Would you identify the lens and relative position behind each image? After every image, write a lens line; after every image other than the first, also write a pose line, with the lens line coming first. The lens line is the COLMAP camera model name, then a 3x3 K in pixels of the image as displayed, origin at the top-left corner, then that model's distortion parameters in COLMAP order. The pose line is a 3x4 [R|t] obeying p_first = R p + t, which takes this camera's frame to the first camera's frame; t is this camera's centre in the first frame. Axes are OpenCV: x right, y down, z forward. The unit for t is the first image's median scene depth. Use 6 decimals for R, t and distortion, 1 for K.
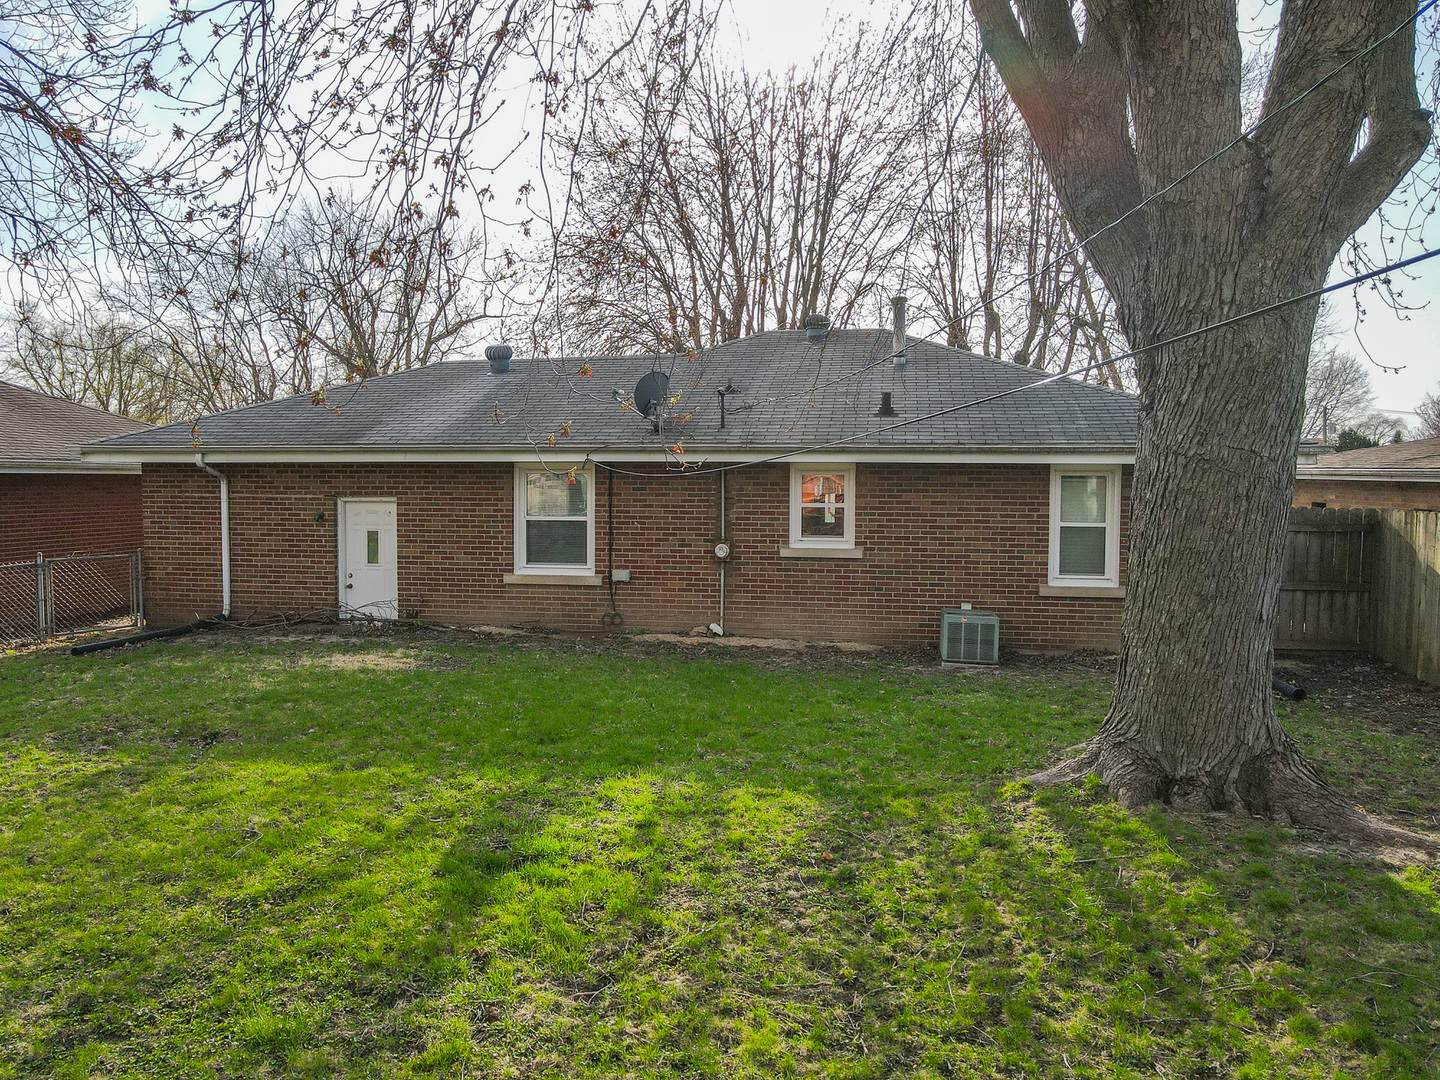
lens RADIAL K [[1035.9, 0, 721.3], [0, 1035.9, 521.1], [0, 0, 1]] dist [0.002480, 0.003239]
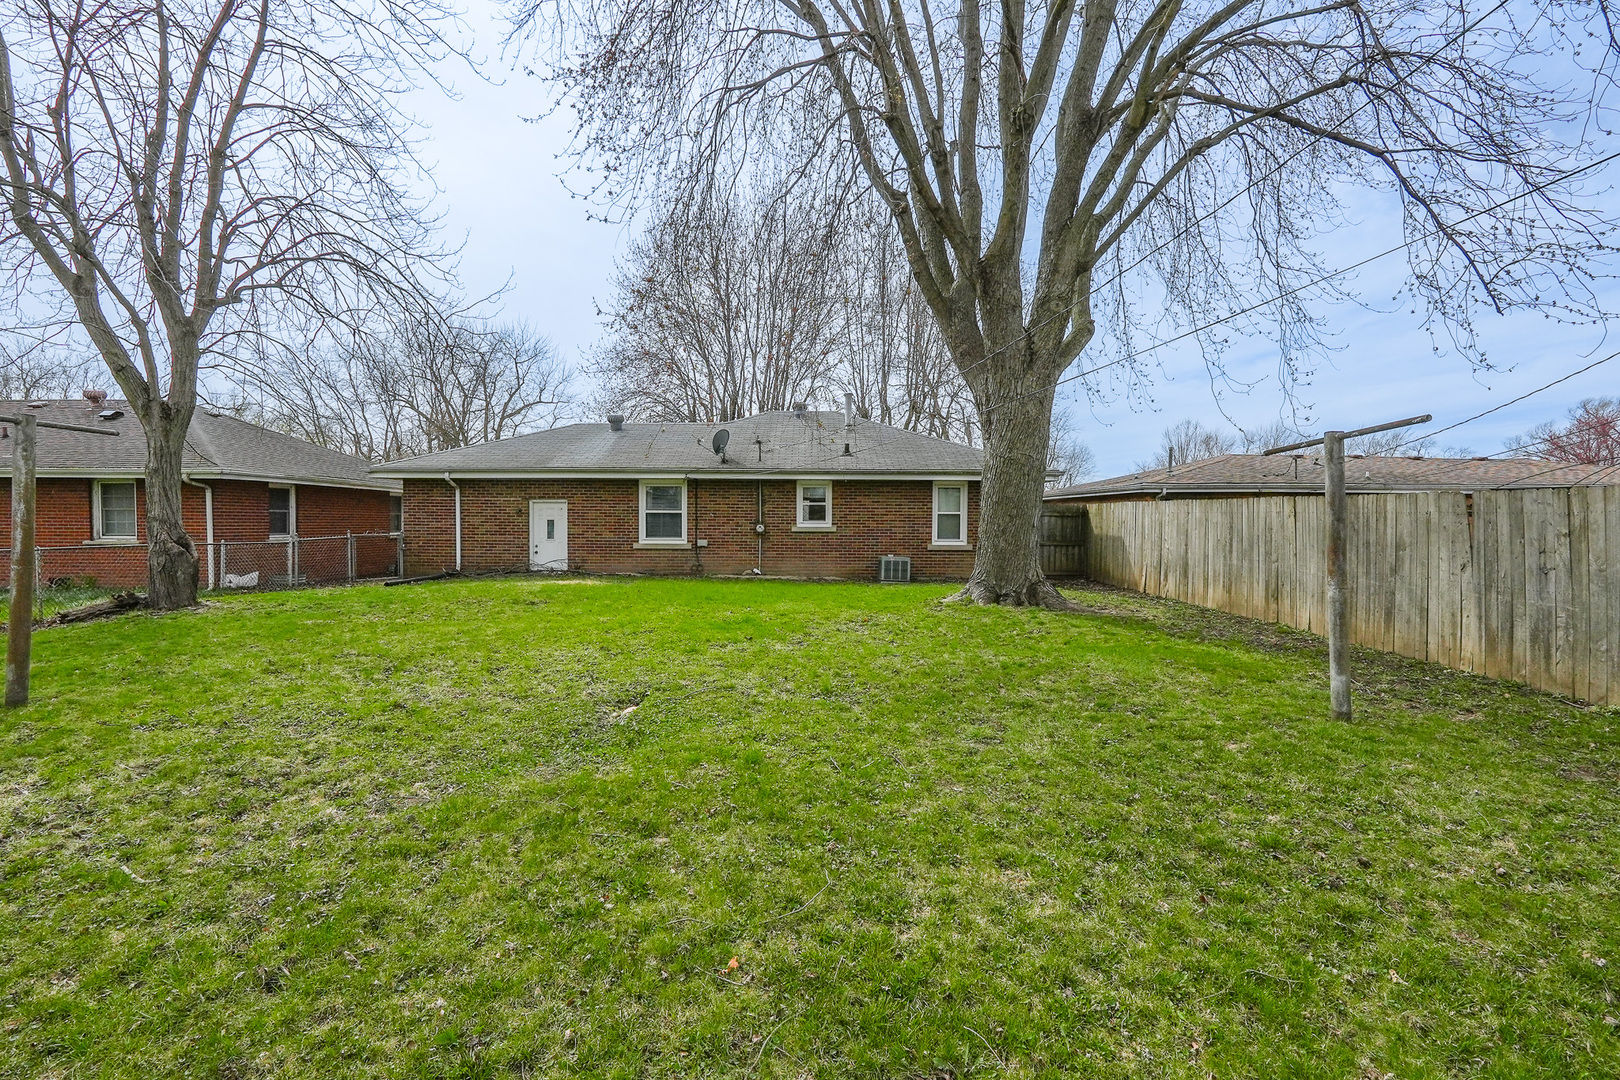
lens RADIAL K [[739.8, 0, 810.0], [0, 739.8, 540.0], [0, 0, 1]] dist [-0.013764, 0.008071]
pose [[0.983303, -0.003973, 0.181935, -0.150074], [0.008354, 0.999693, -0.023321, 0.080816], [-0.181787, 0.024452, 0.983034, -0.293175]]
